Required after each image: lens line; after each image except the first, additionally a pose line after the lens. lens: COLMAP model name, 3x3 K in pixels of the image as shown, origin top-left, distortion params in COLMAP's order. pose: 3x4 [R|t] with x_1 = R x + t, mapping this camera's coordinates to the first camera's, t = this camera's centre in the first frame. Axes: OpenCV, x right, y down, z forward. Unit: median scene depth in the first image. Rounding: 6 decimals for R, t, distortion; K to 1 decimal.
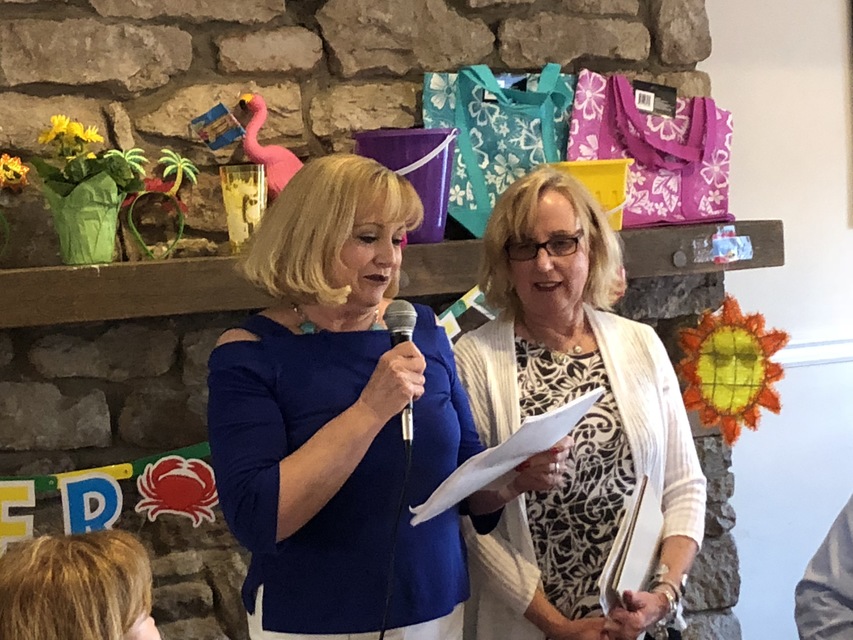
lens RADIAL K [[2499.7, 0, 428.3], [0, 2499.7, 314.2], [0, 0, 1]] dist [0.620368, 0.000000]
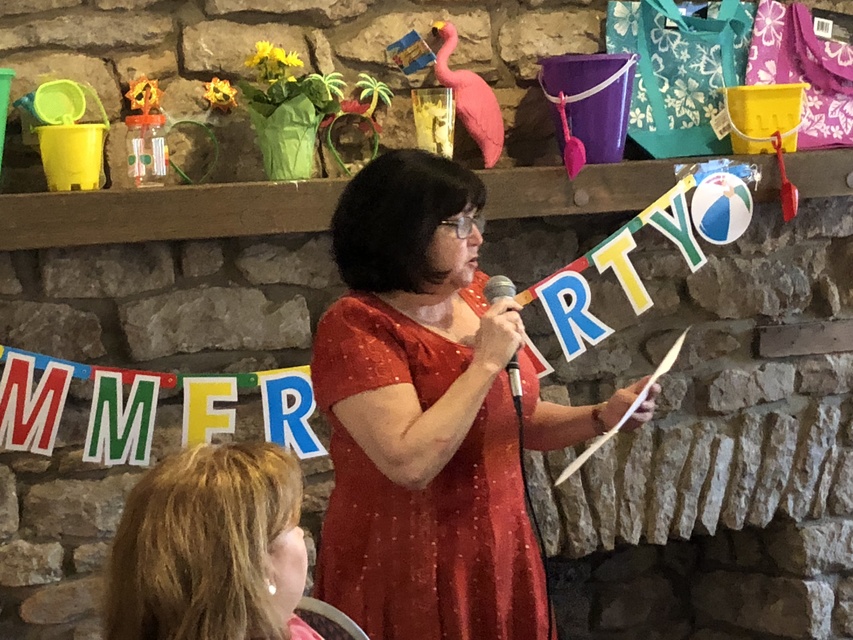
lens RADIAL K [[2062.7, 0, 422.8], [0, 2062.7, 316.4], [0, 0, 1]] dist [0.343420, 0.000000]
pose [[0.993572, 0.019375, -0.111533, 0.022039], [-0.014310, 0.998838, 0.046029, -0.002937], [0.112295, -0.044137, 0.992694, 0.119569]]
